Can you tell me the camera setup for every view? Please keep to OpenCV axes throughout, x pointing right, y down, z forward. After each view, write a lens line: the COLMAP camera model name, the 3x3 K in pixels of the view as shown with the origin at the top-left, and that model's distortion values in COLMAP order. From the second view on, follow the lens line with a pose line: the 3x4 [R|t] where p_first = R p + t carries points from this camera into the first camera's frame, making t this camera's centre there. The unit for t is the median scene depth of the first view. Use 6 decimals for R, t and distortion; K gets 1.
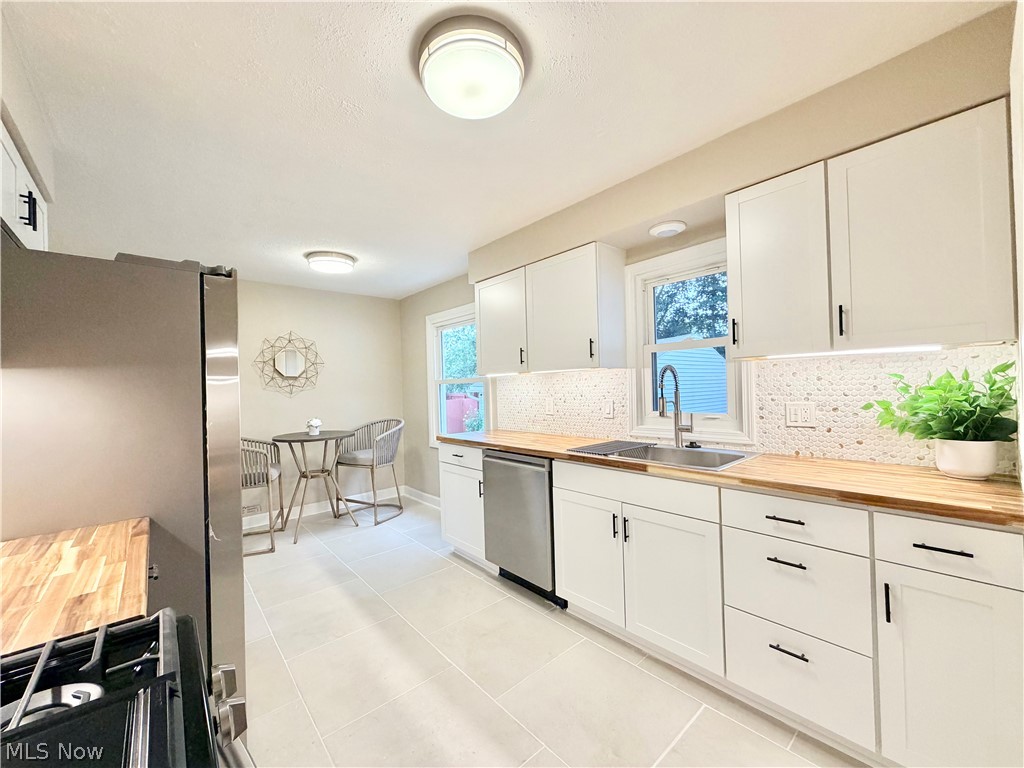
lens RADIAL K [[407.6, 0, 505.2], [0, 407.6, 377.0], [0, 0, 1]] dist [-0.002580, 0.000406]
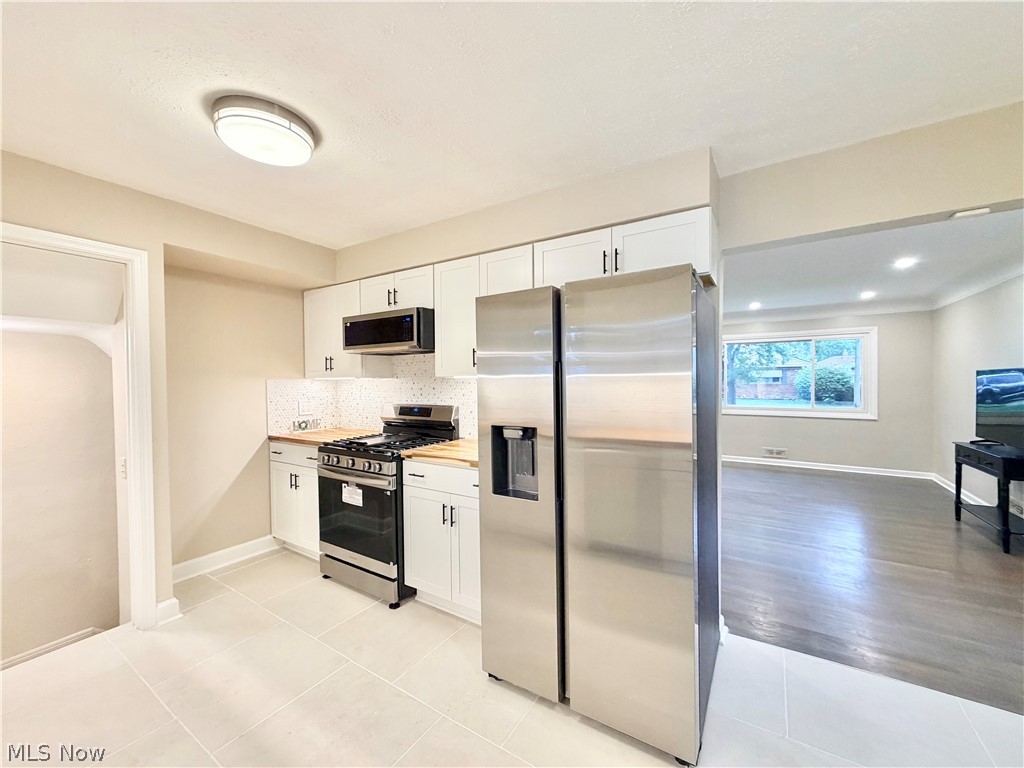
lens RADIAL K [[407.6, 0, 514.8], [0, 407.6, 386.2], [0, 0, 1]] dist [-0.002580, 0.000406]
pose [[0.964503, 0.024689, 0.262914, 0.150394], [-0.026237, 0.999653, 0.002380, -0.007488], [-0.262764, -0.009194, 0.964816, -0.172988]]
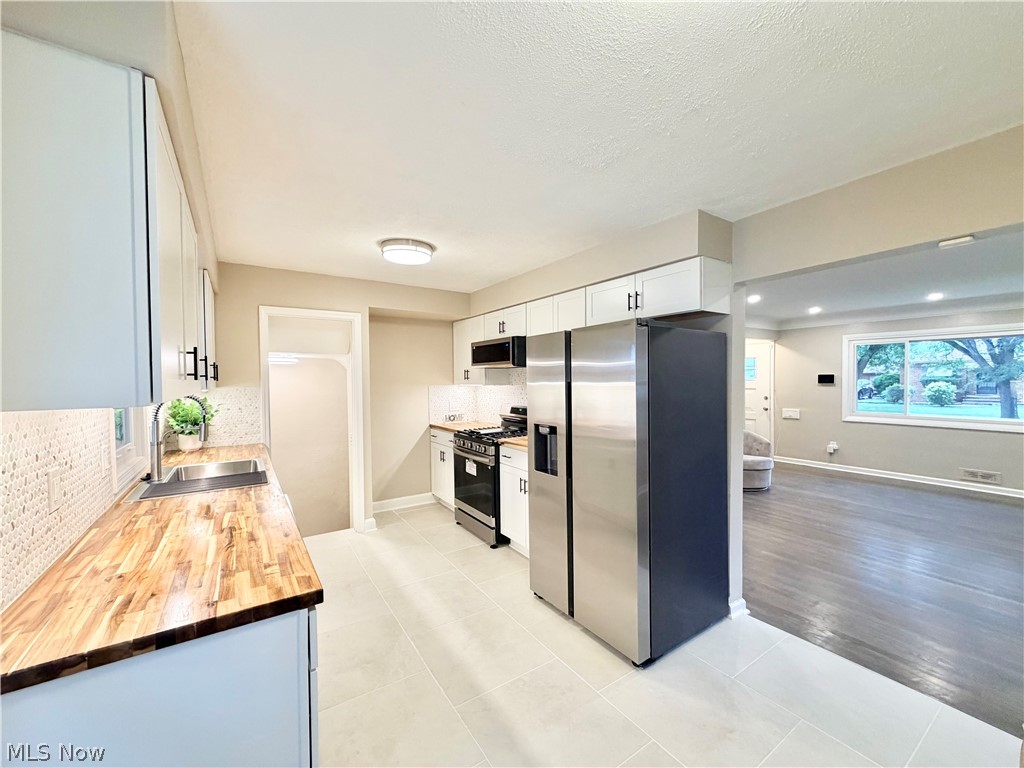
lens RADIAL K [[407.6, 0, 512.7], [0, 407.6, 386.9], [0, 0, 1]] dist [-0.002580, 0.000406]
pose [[0.987727, 0.032349, -0.152805, 0.341167], [-0.029173, 0.999310, 0.022986, -0.042880], [0.153443, -0.018246, 0.987989, -0.438321]]
